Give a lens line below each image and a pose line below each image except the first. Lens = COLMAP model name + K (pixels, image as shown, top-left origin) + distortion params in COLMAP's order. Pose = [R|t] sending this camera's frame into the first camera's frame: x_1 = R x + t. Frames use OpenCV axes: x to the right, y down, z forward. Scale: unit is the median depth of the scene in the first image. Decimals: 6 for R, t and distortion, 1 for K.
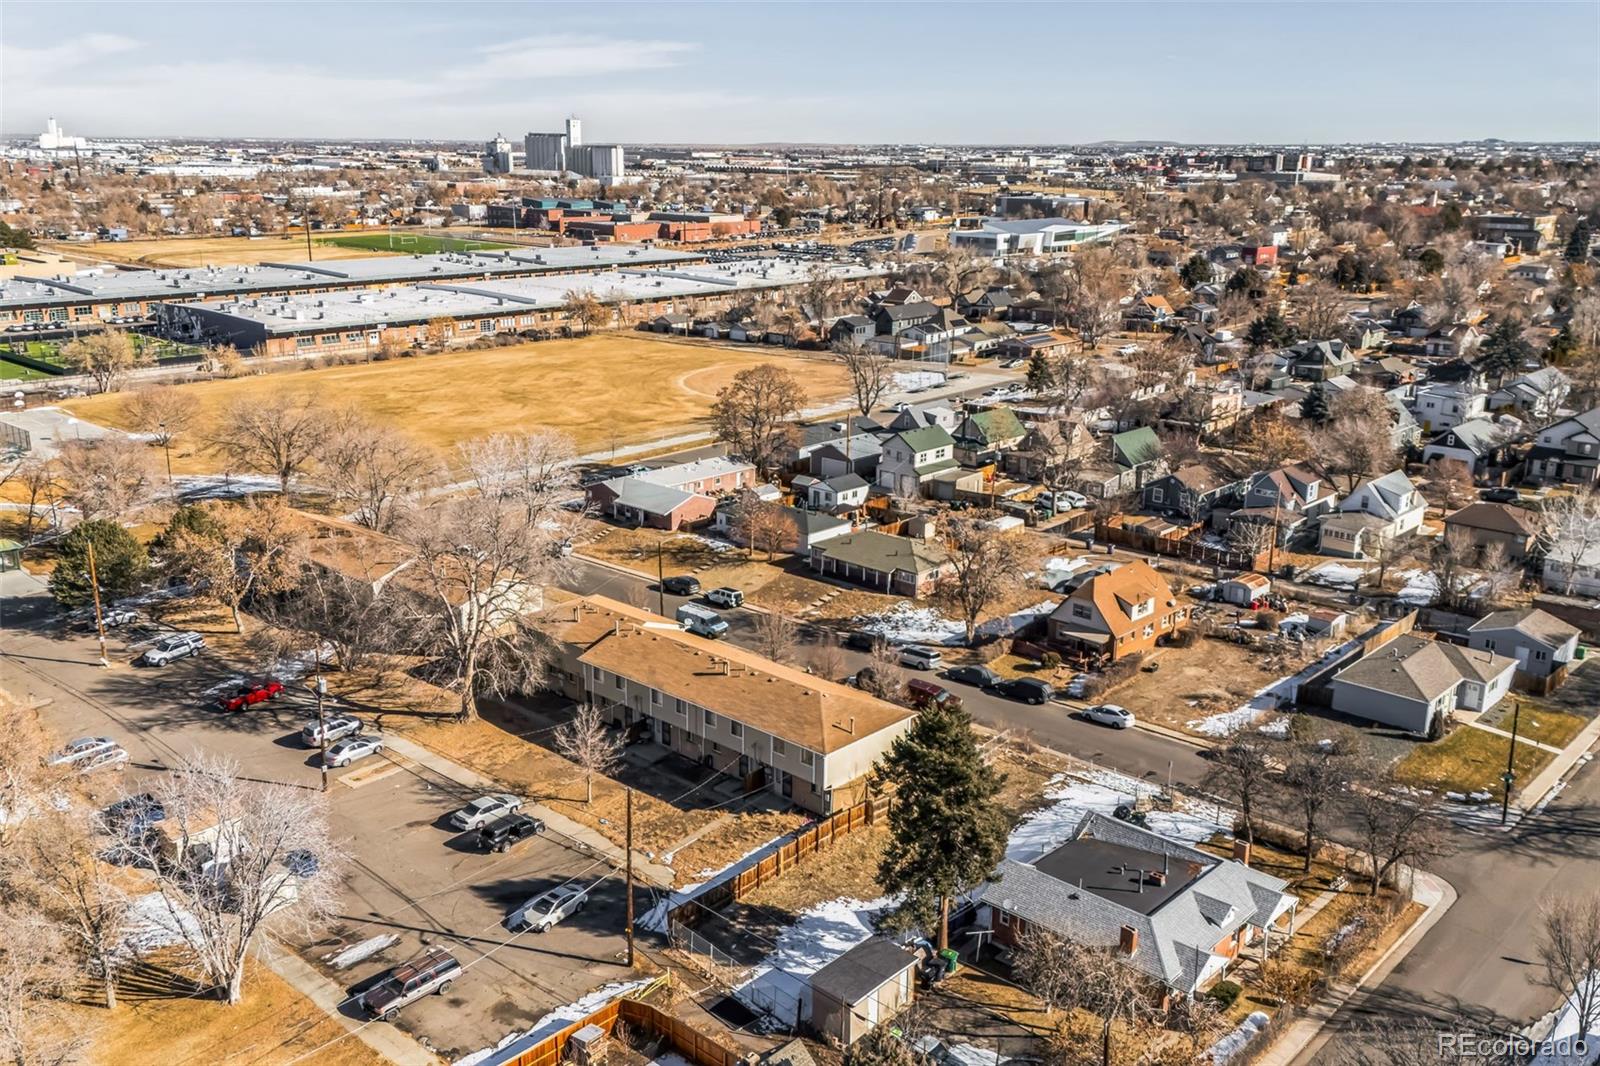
lens RADIAL K [[1387.7, 0, 801.2], [0, 1387.7, 529.5], [0, 0, 1]] dist [0.108894, -0.156576]
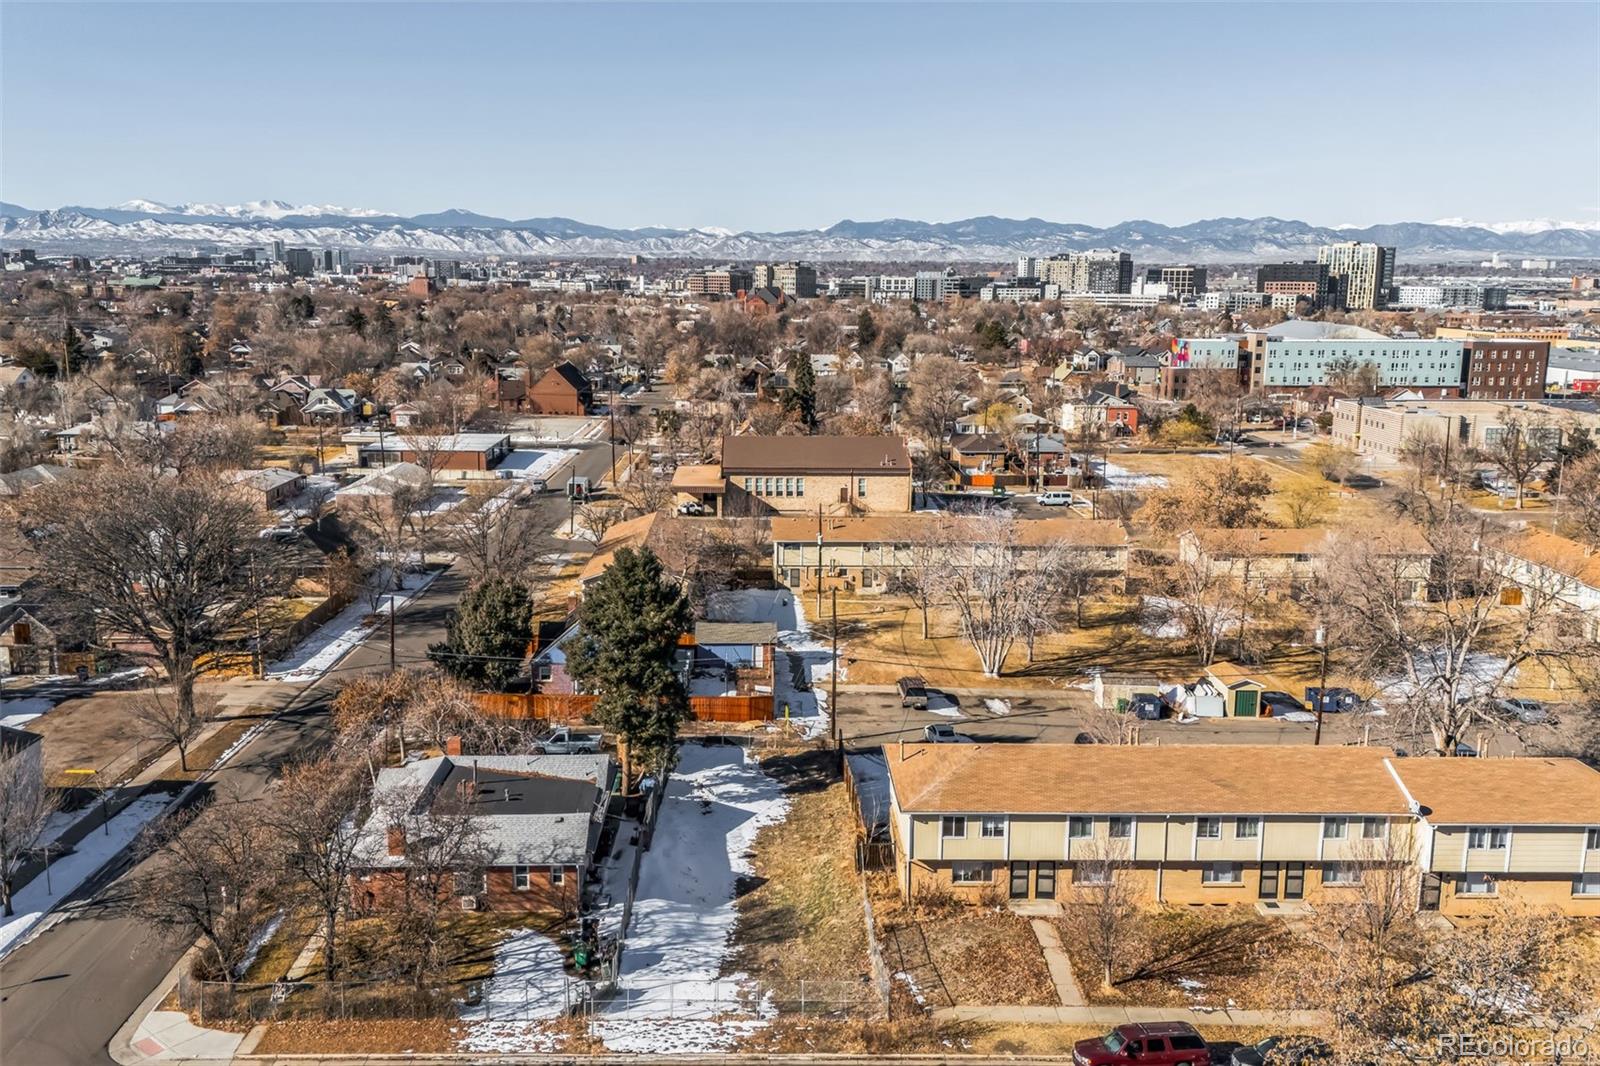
lens RADIAL K [[1387.7, 0, 798.8], [0, 1387.7, 535.5], [0, 0, 1]] dist [0.108894, -0.156576]
pose [[-0.715110, 0.115924, -0.689333, 0.316643], [-0.200650, 0.910610, 0.361289, -0.126021], [0.669595, 0.396676, -0.627926, 0.735423]]
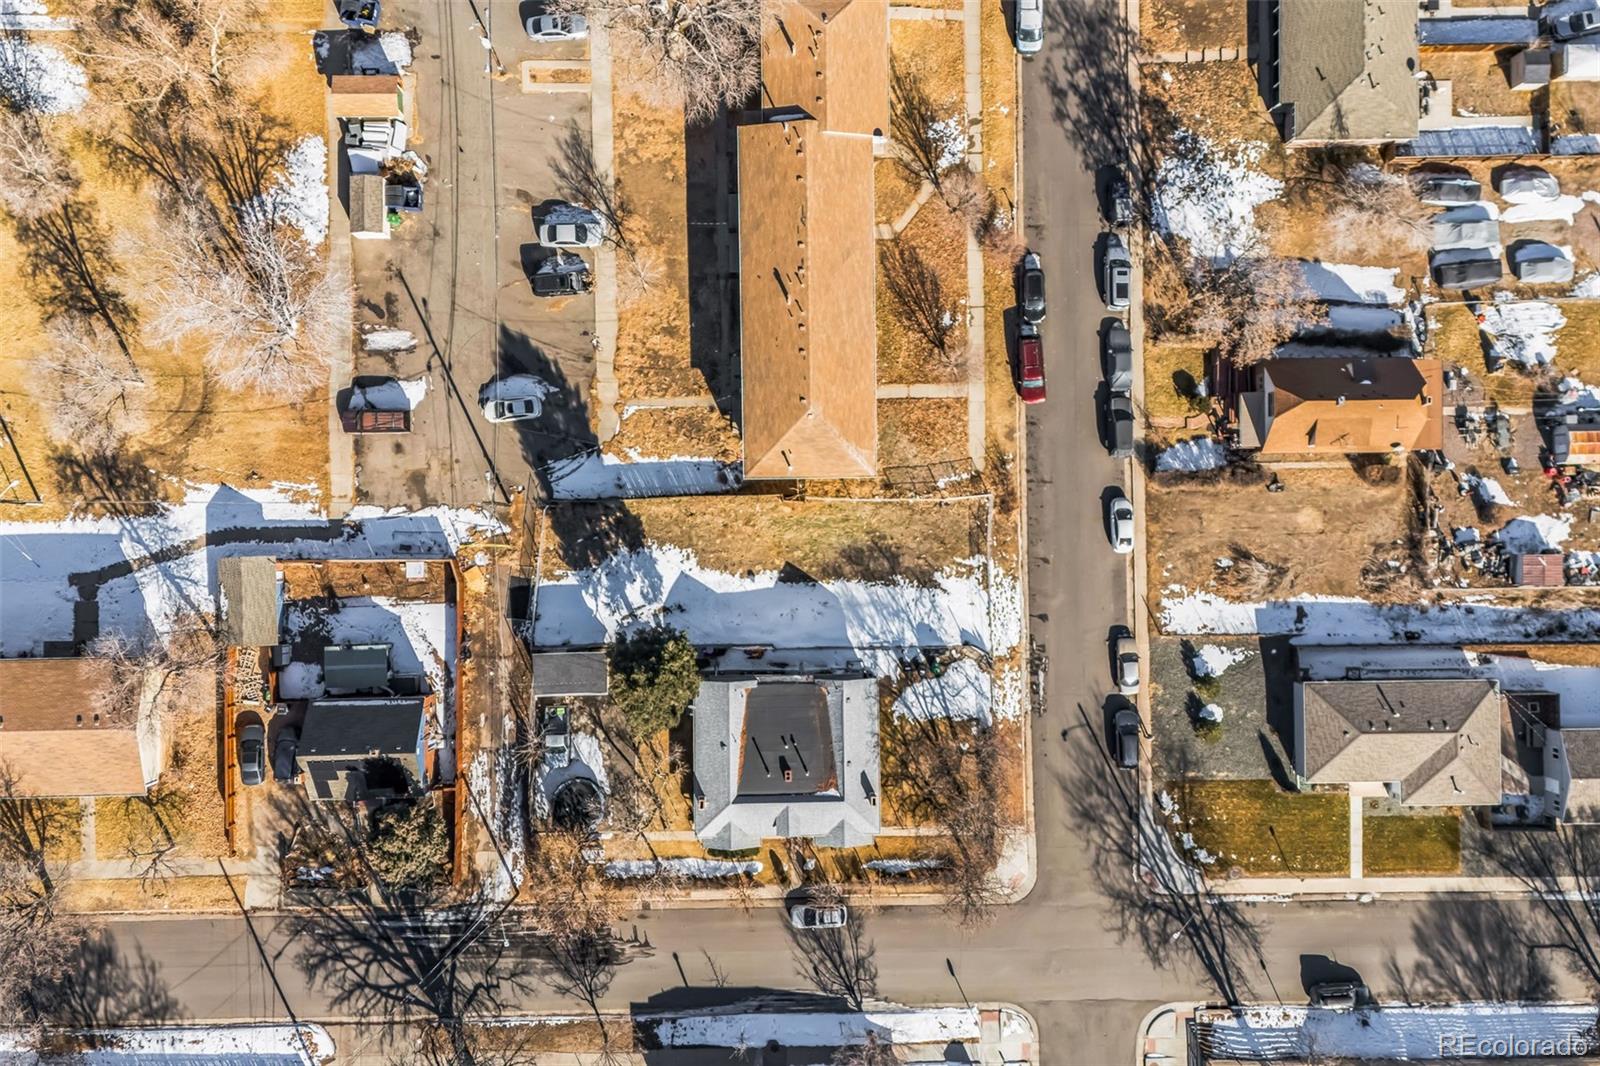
lens RADIAL K [[1387.7, 0, 804.0], [0, 1387.7, 523.2], [0, 0, 1]] dist [0.108894, -0.156576]
pose [[0.687239, 0.726282, 0.014730, 0.030915], [-0.222412, 0.191066, 0.956047, -0.467606], [0.691545, -0.660309, 0.292842, 0.345076]]
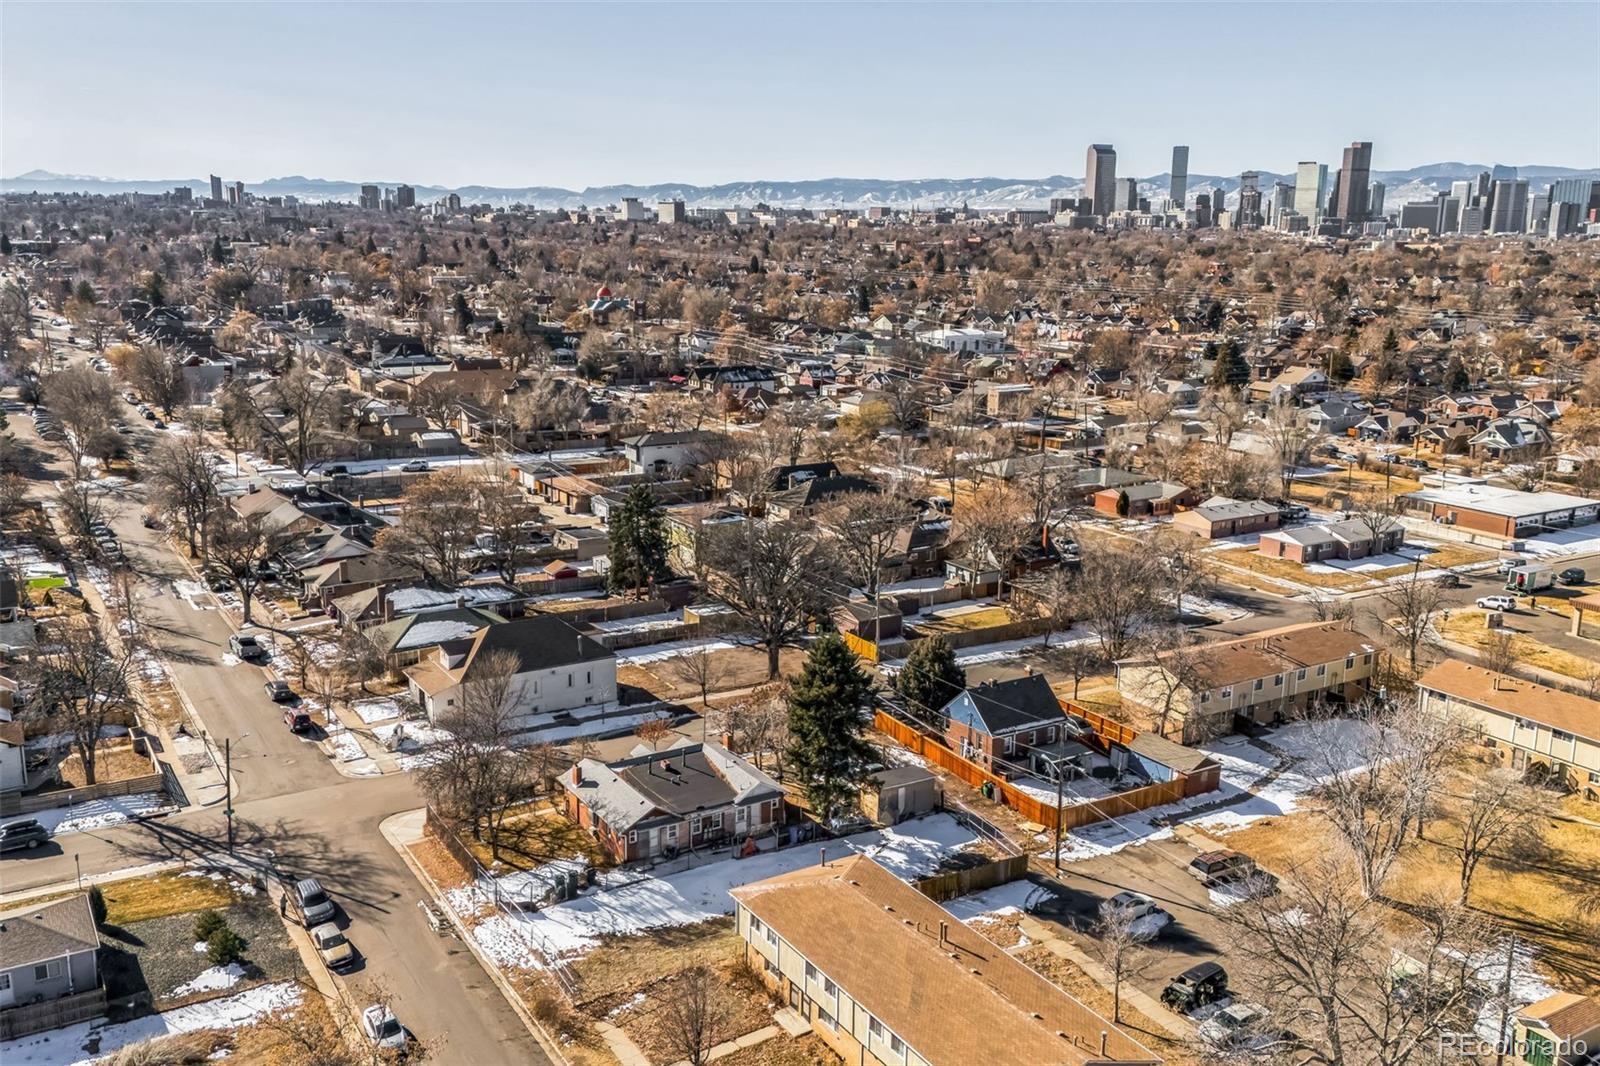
lens RADIAL K [[1387.7, 0, 802.2], [0, 1387.7, 528.9], [0, 0, 1]] dist [0.108894, -0.156576]
pose [[-0.961955, -0.076773, 0.262201, -0.092325], [0.055734, 0.884381, 0.463426, -0.252052], [-0.267464, 0.460409, -0.846455, 0.882781]]
